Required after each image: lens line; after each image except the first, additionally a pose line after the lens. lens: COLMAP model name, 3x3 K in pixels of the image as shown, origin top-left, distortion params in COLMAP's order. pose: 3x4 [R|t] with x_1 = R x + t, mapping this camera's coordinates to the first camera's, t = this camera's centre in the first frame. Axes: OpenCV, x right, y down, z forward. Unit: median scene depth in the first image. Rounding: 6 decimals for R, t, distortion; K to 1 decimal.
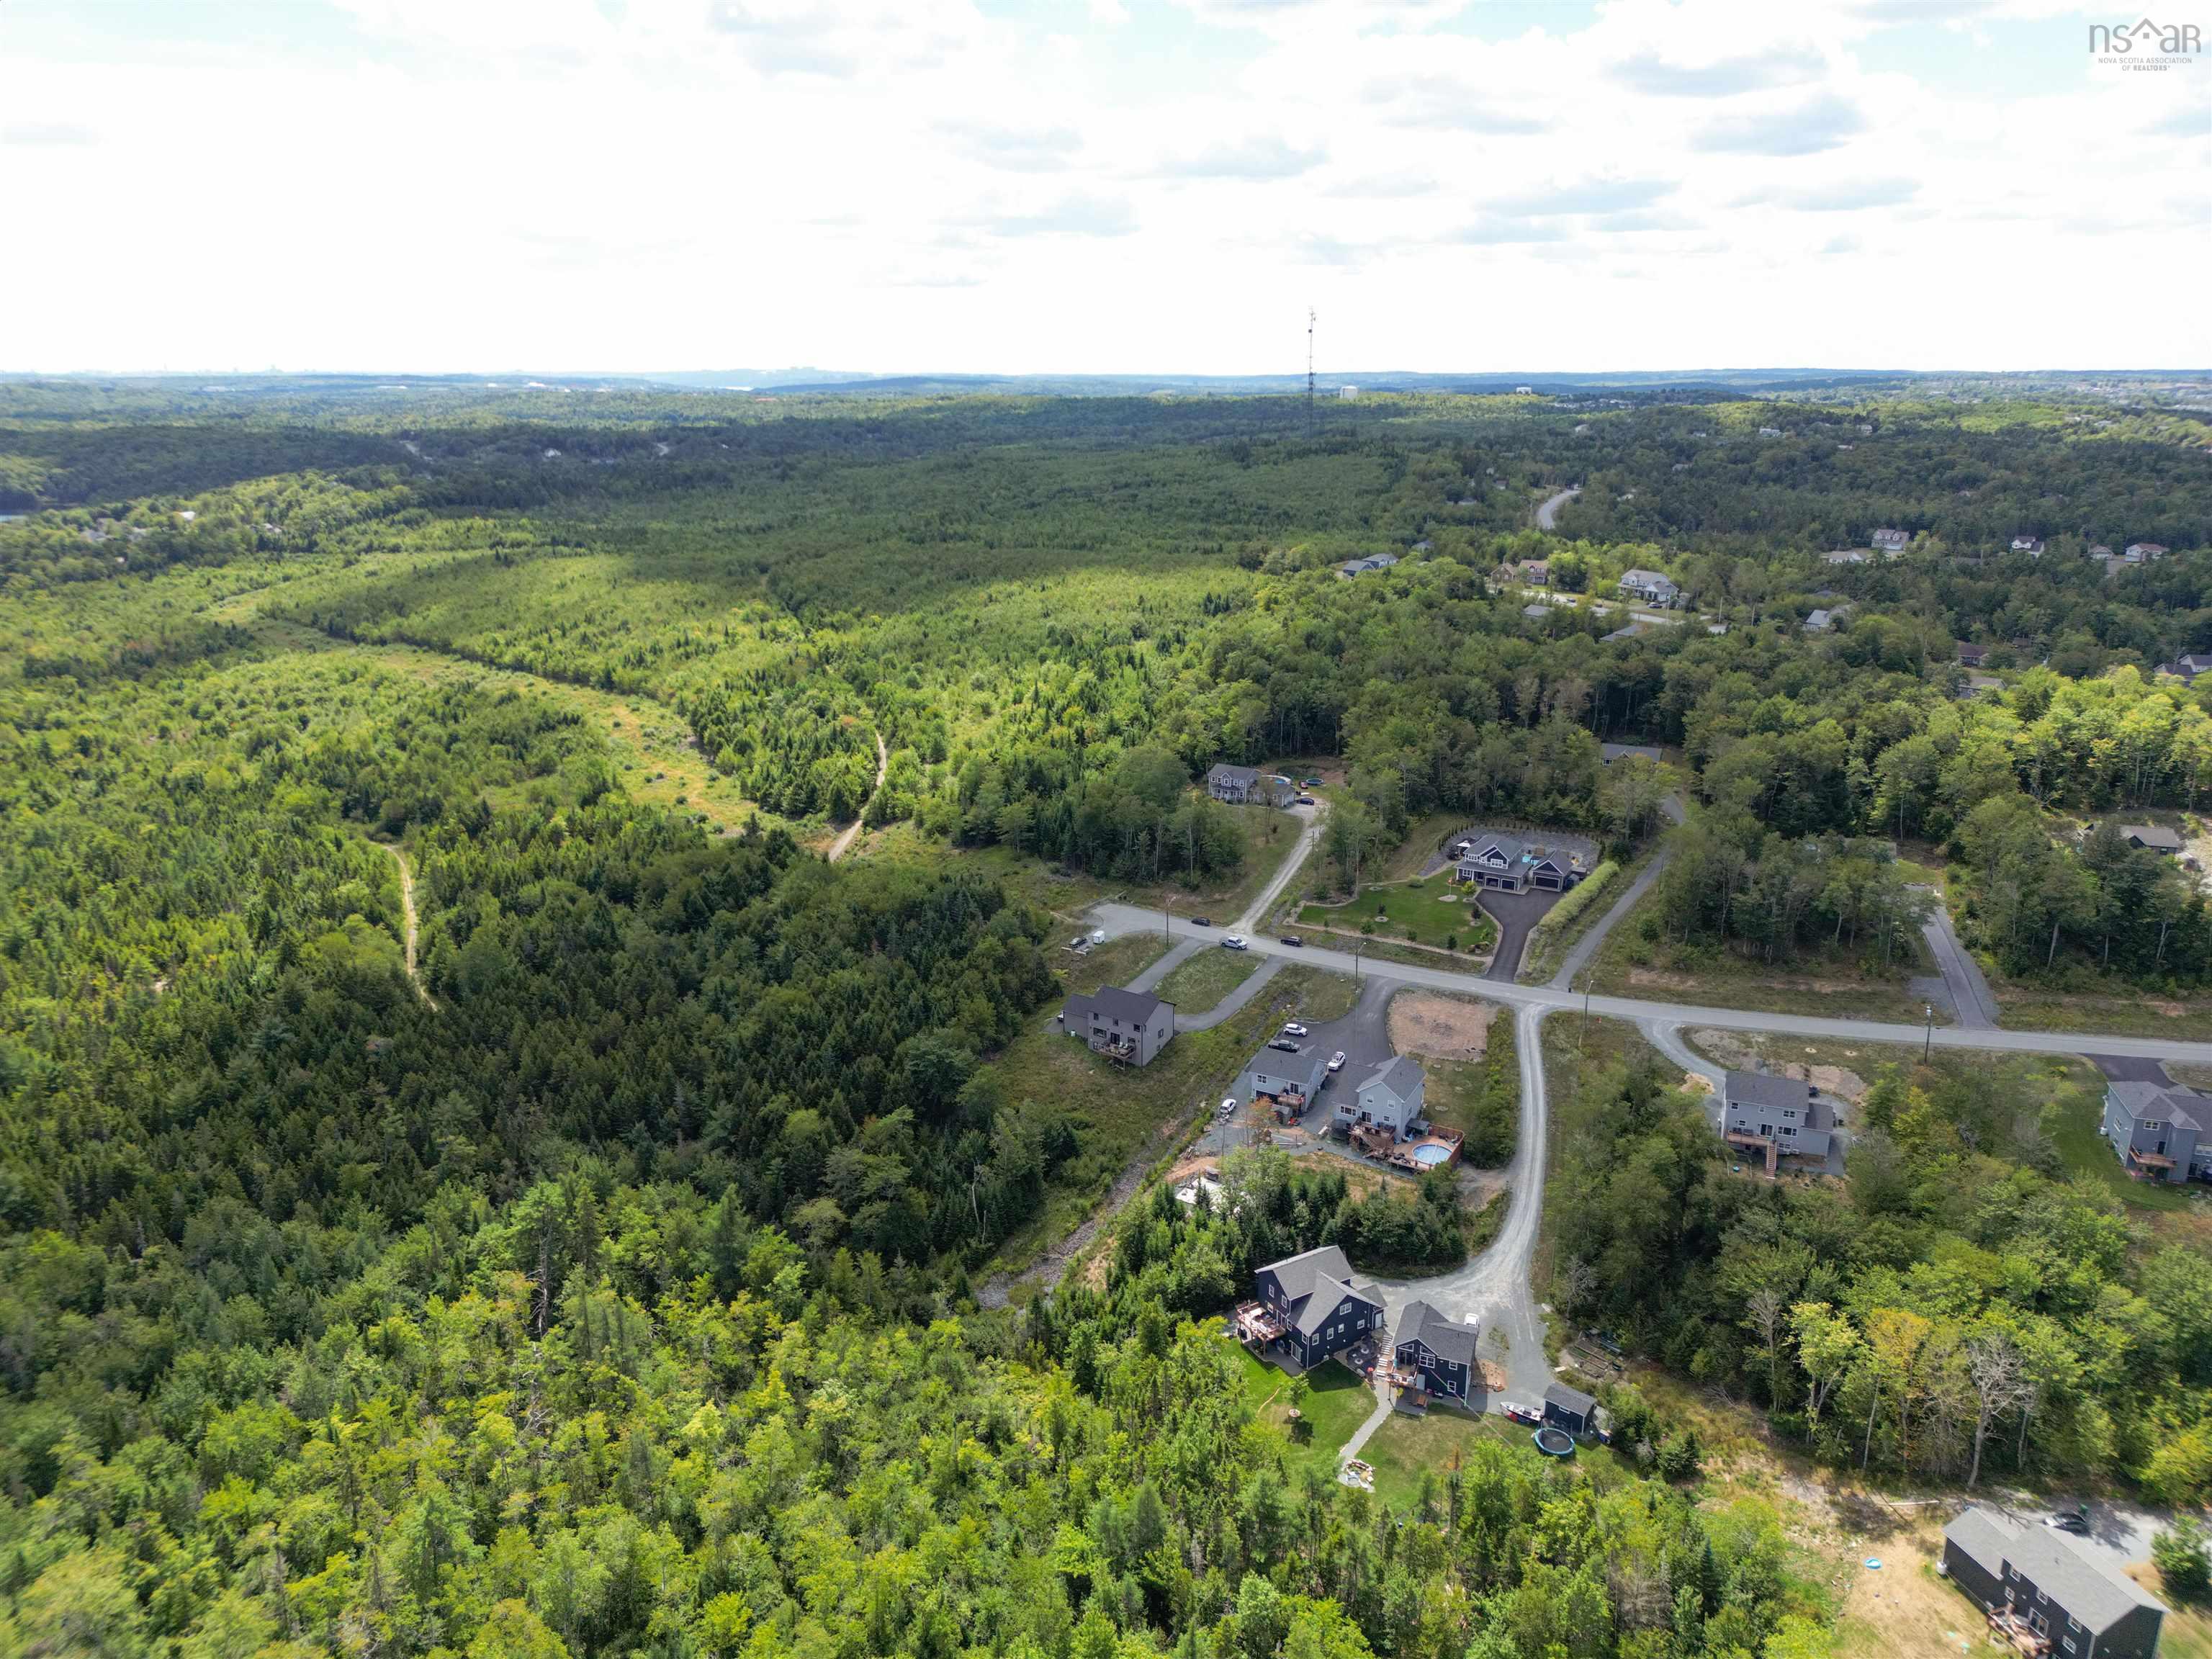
lens RADIAL K [[1555.0, 0, 1074.7], [0, 1555.0, 828.3], [0, 0, 1]] dist [0.109066, -0.246976]
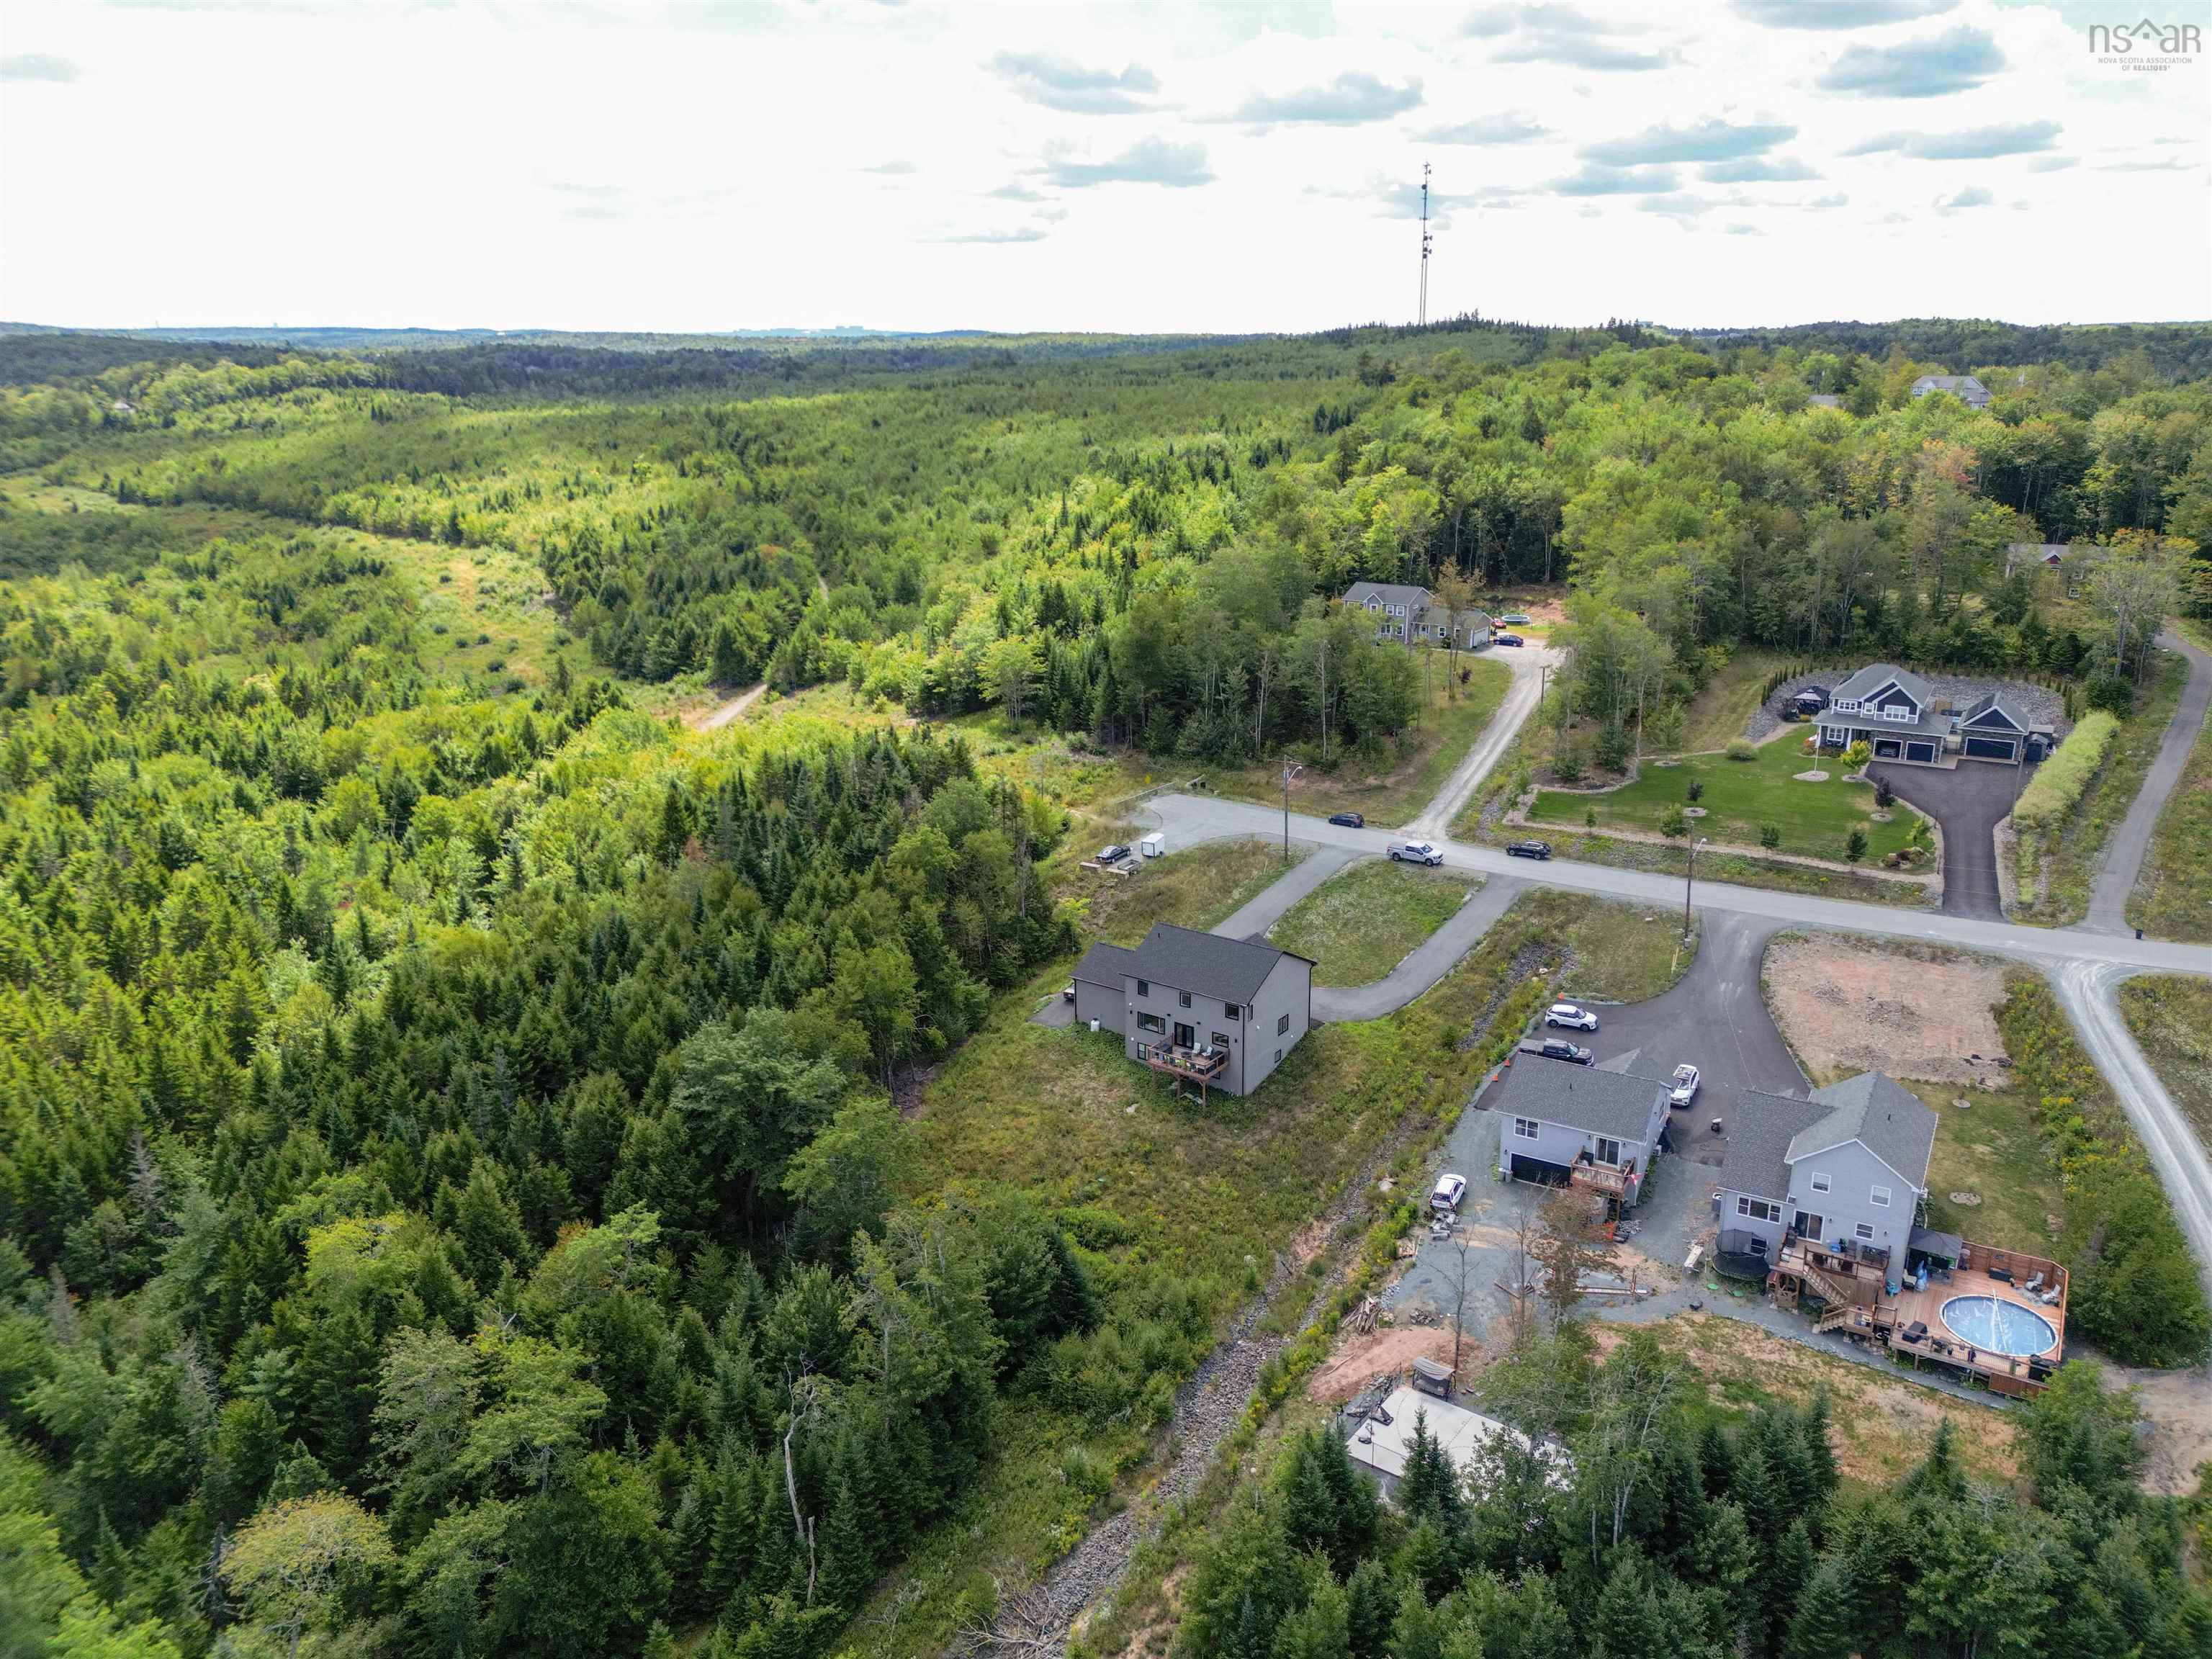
lens RADIAL K [[1611.3, 0, 1106.0], [0, 1611.3, 829.5], [0, 0, 1]] dist [0.050405, -0.042706]
pose [[0.999646, -0.004313, -0.026250, 0.013027], [0.004218, 0.999984, -0.003666, 0.062608], [0.026266, 0.003553, 0.999649, 0.433125]]
